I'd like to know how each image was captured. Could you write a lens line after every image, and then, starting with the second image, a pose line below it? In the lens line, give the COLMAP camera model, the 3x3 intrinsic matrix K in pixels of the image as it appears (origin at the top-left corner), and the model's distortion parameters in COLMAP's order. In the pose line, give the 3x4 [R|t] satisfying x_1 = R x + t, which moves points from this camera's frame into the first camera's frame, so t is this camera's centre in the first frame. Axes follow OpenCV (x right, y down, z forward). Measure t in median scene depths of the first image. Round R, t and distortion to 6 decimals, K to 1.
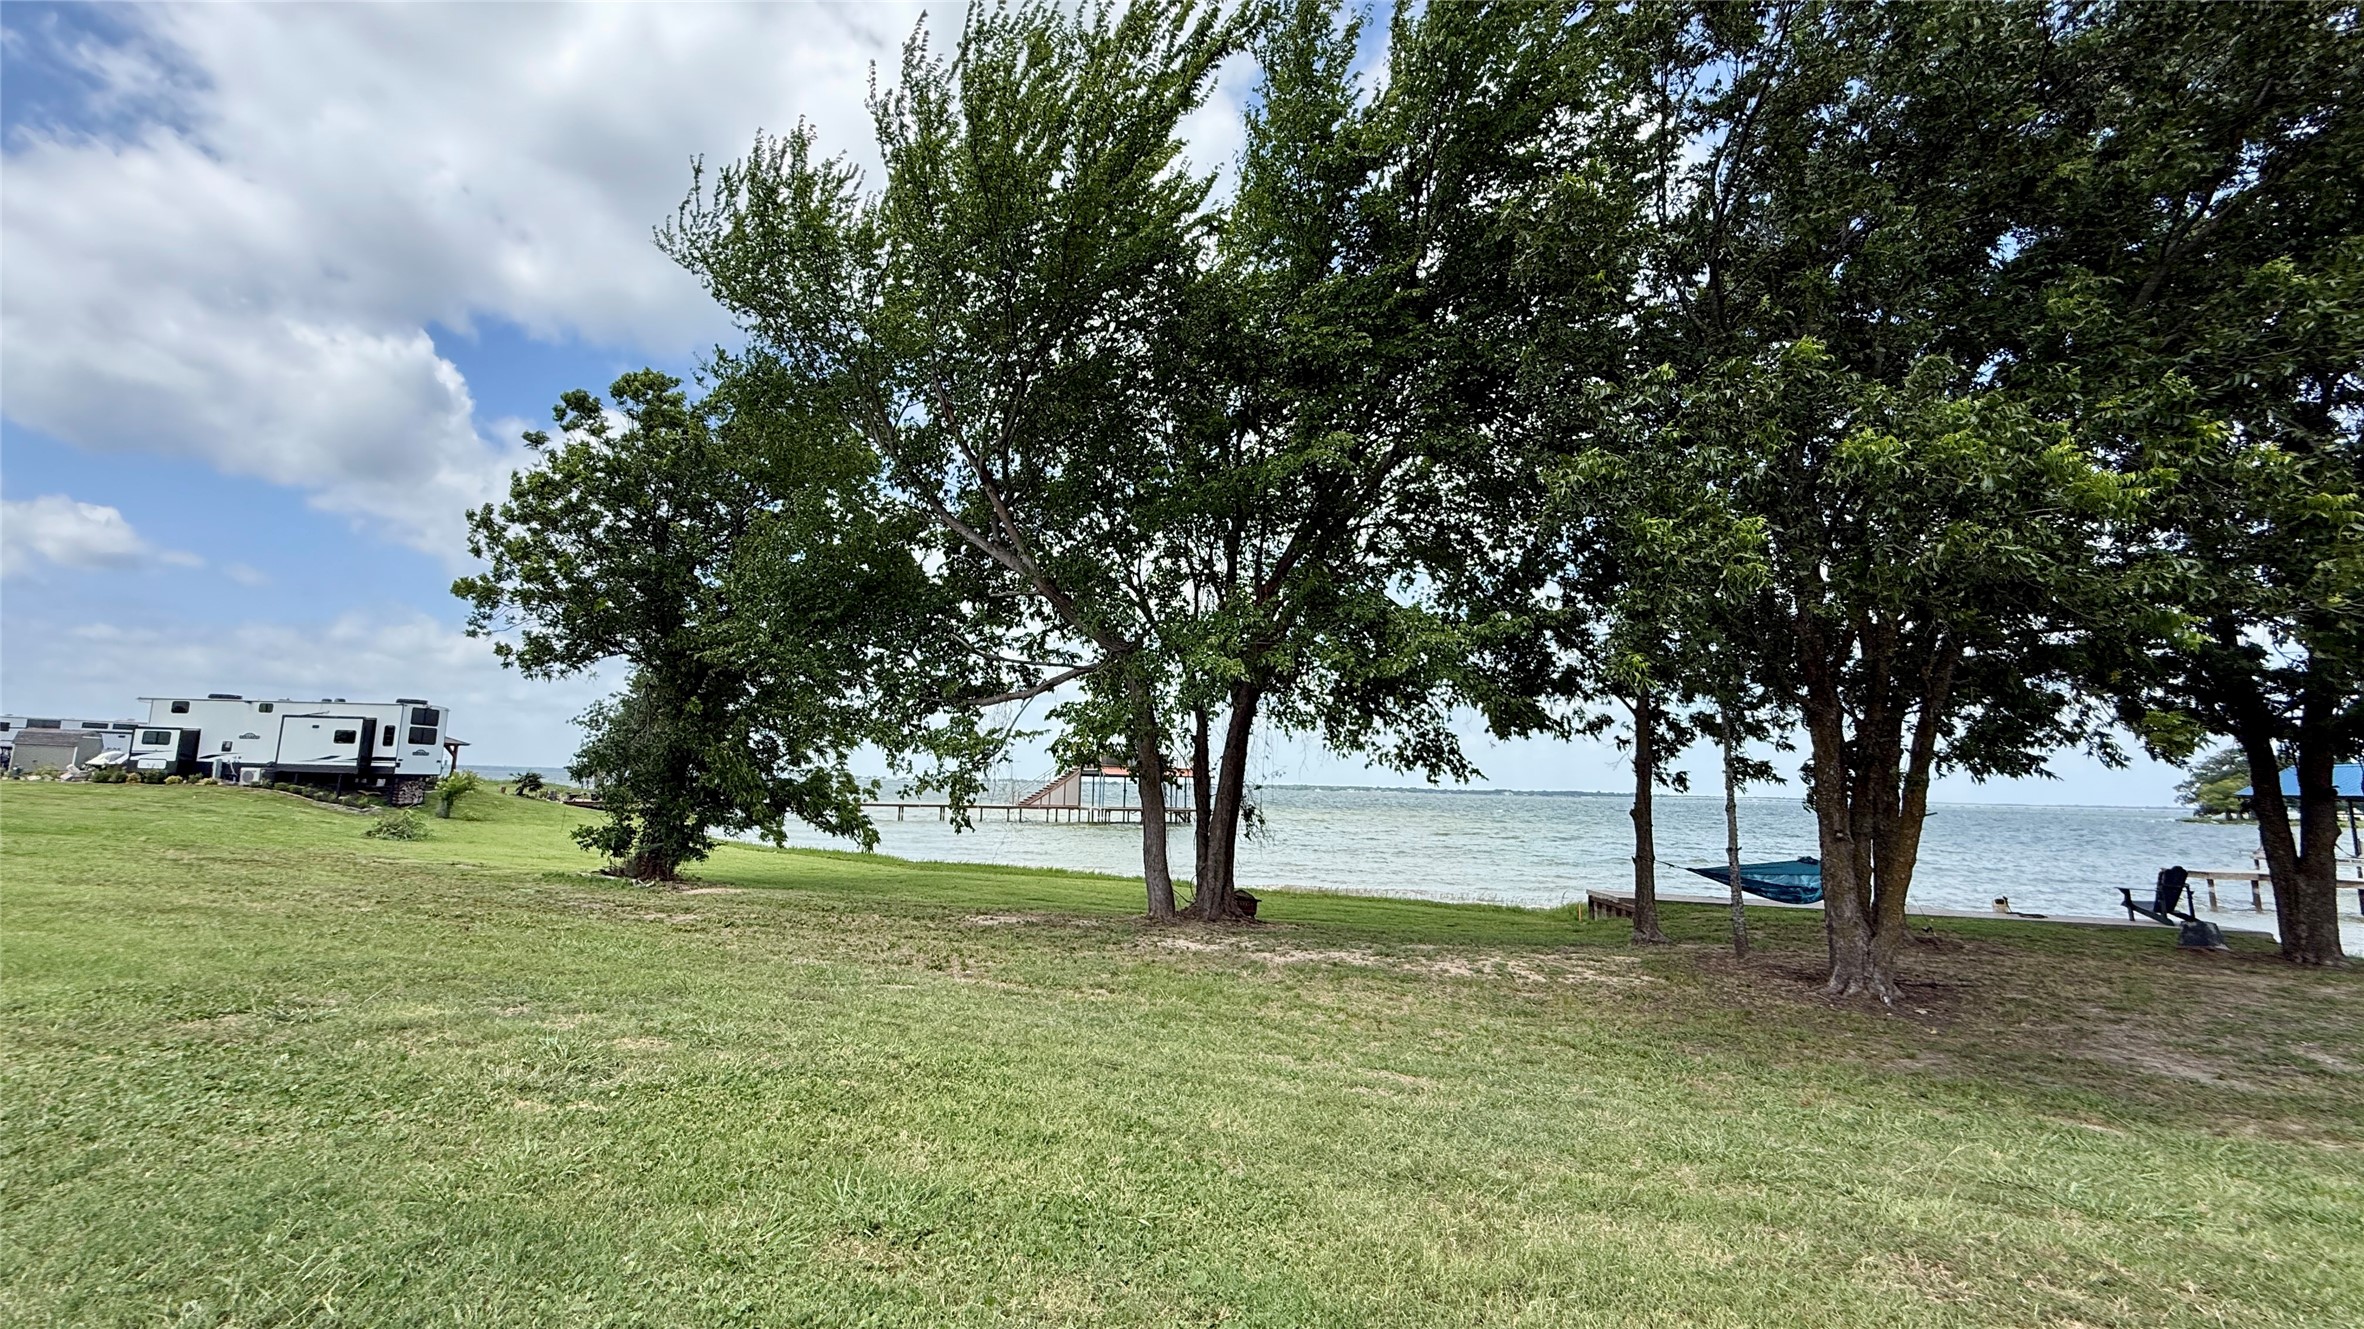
lens RADIAL K [[985.0, 0, 1194.7], [0, 985.0, 659.9], [0, 0, 1]] dist [0.001159, -0.011330]
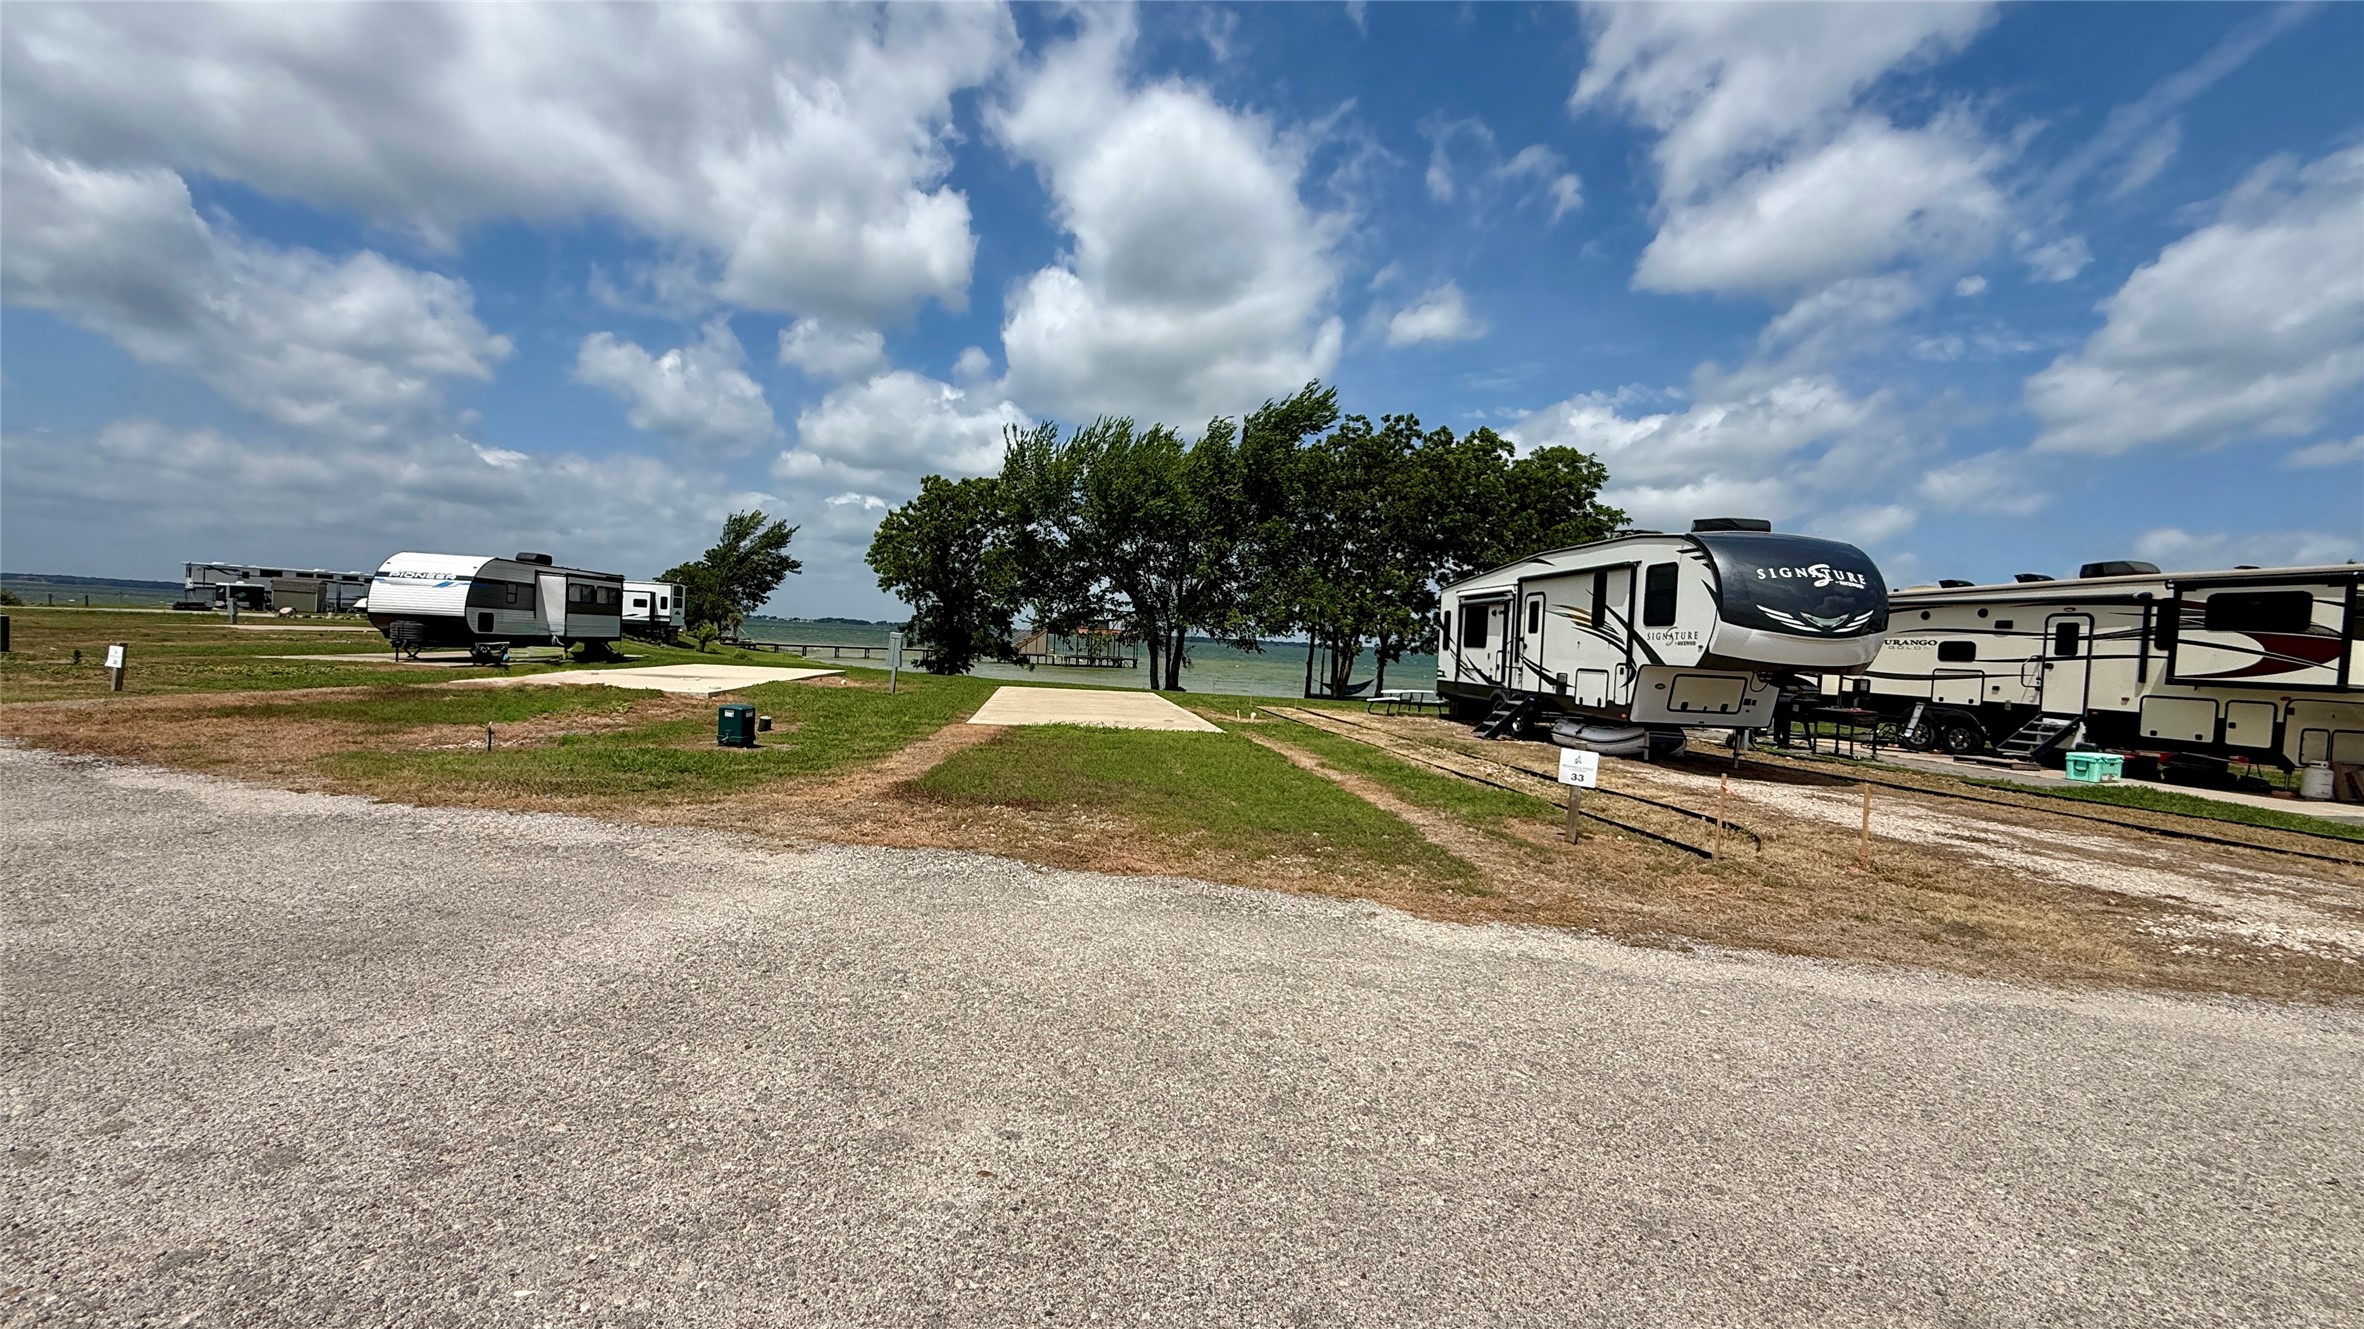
lens RADIAL K [[941.2, 0, 1173.0], [0, 941.2, 661.8], [0, 0, 1]] dist [0.000486, -0.000016]
pose [[0.993064, 0.026324, 0.114587, -0.242722], [-0.043662, 0.987487, 0.151534, -0.215195], [-0.109164, -0.155487, 0.981788, -1.432572]]
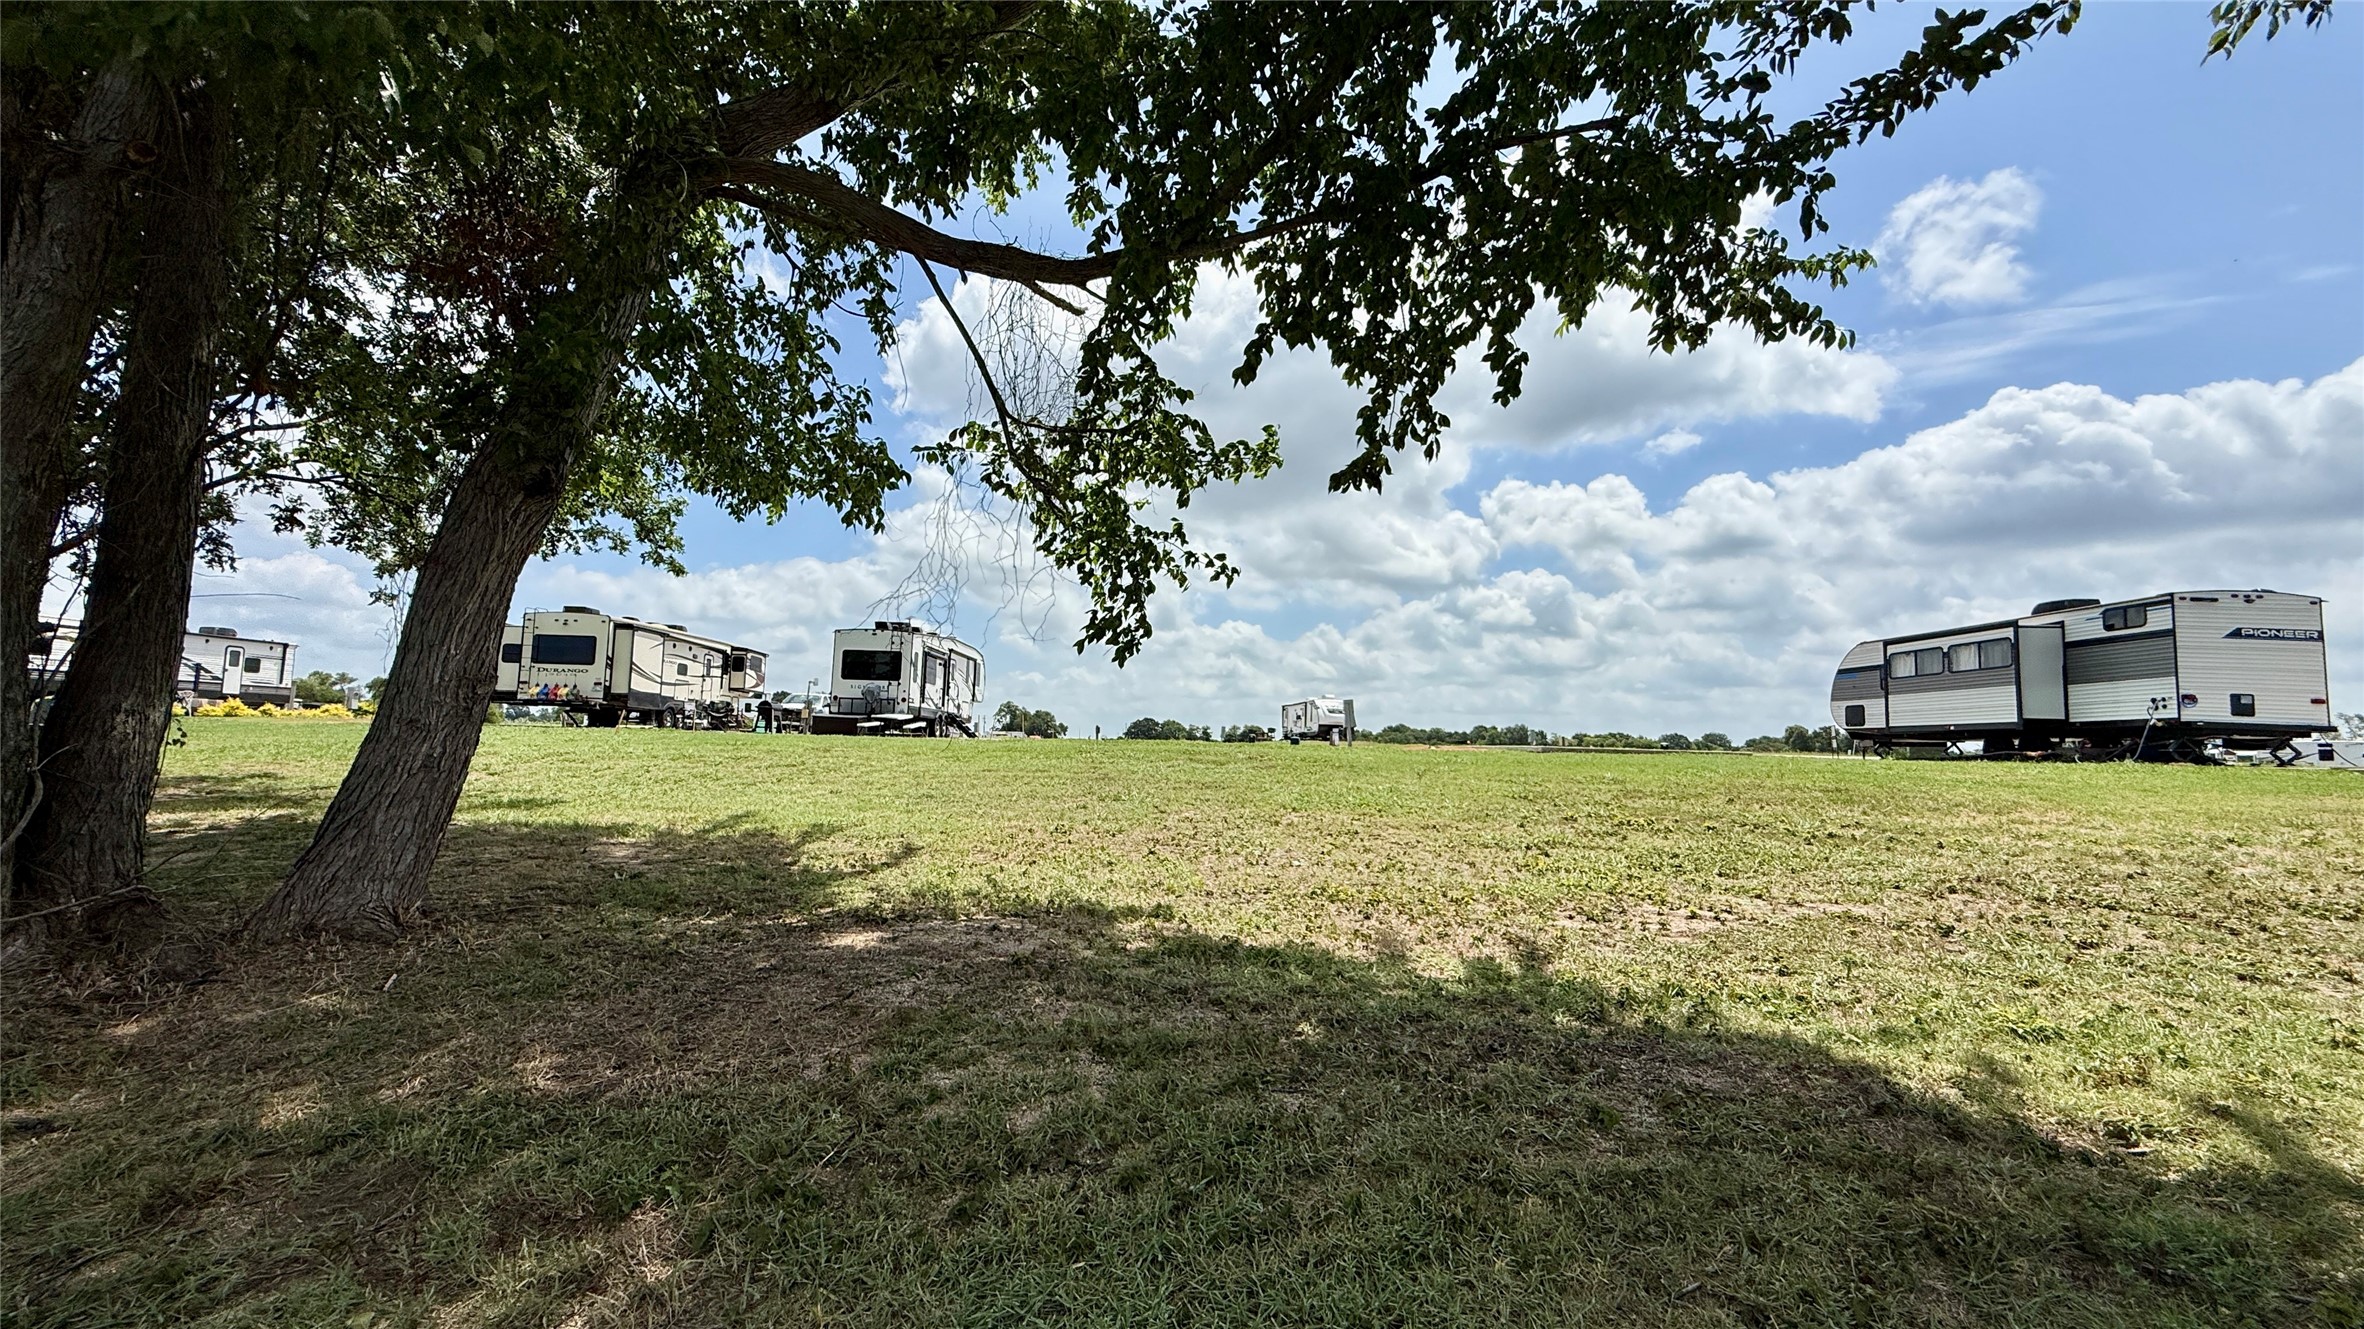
lens RADIAL K [[941.2, 0, 1173.0], [0, 941.2, 661.8], [0, 0, 1]] dist [0.000486, -0.000016]
pose [[-0.998741, -0.050150, 0.000817, -0.192078], [-0.049075, 0.973712, -0.222435, 0.182003], [0.010359, -0.222195, -0.974947, 0.959328]]
